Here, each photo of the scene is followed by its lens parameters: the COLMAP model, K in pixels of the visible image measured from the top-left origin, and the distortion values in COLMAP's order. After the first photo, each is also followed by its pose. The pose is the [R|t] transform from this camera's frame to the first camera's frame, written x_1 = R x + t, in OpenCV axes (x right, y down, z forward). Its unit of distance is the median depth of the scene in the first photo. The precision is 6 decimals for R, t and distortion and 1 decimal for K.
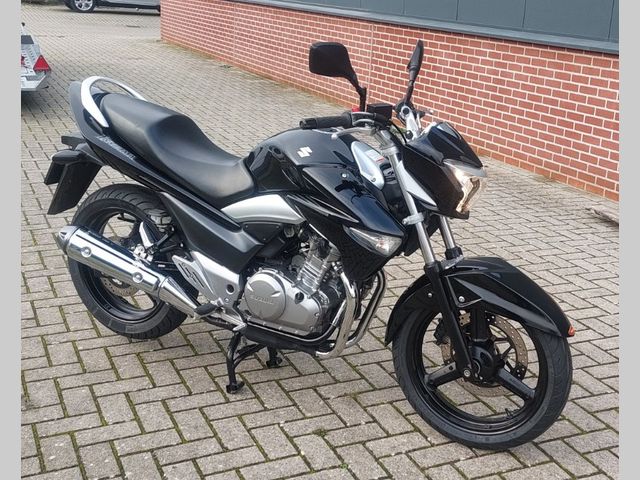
lens RADIAL K [[835.8, 0, 322.0], [0, 835.8, 194.3], [0, 0, 1]] dist [0.019652, 0.018917]
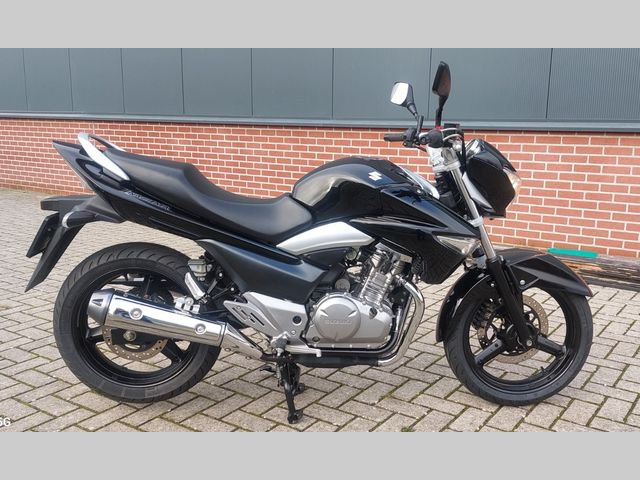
lens RADIAL K [[642.8, 0, 320.0], [0, 642.8, 240.0], [0, 0, 1]] dist [0.052254, -0.006315]
pose [[0.860976, -0.131893, 0.491249, -0.476046], [0.149817, 0.988709, 0.002881, 0.017314], [-0.486082, 0.071117, 0.871015, 0.293137]]
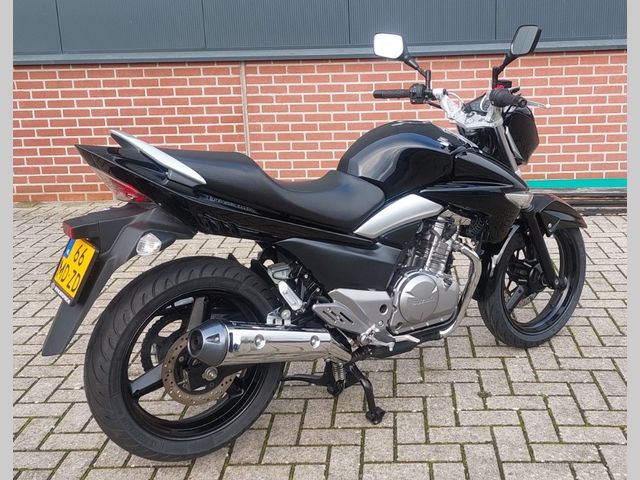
lens RADIAL K [[835.8, 0, 322.0], [0, 835.8, 194.3], [0, 0, 1]] dist [0.019652, 0.018917]
pose [[0.473681, -0.249508, 0.844614, -0.927536], [0.269348, 0.954119, 0.130800, -0.155164], [-0.838497, 0.165537, 0.519153, 0.564772]]
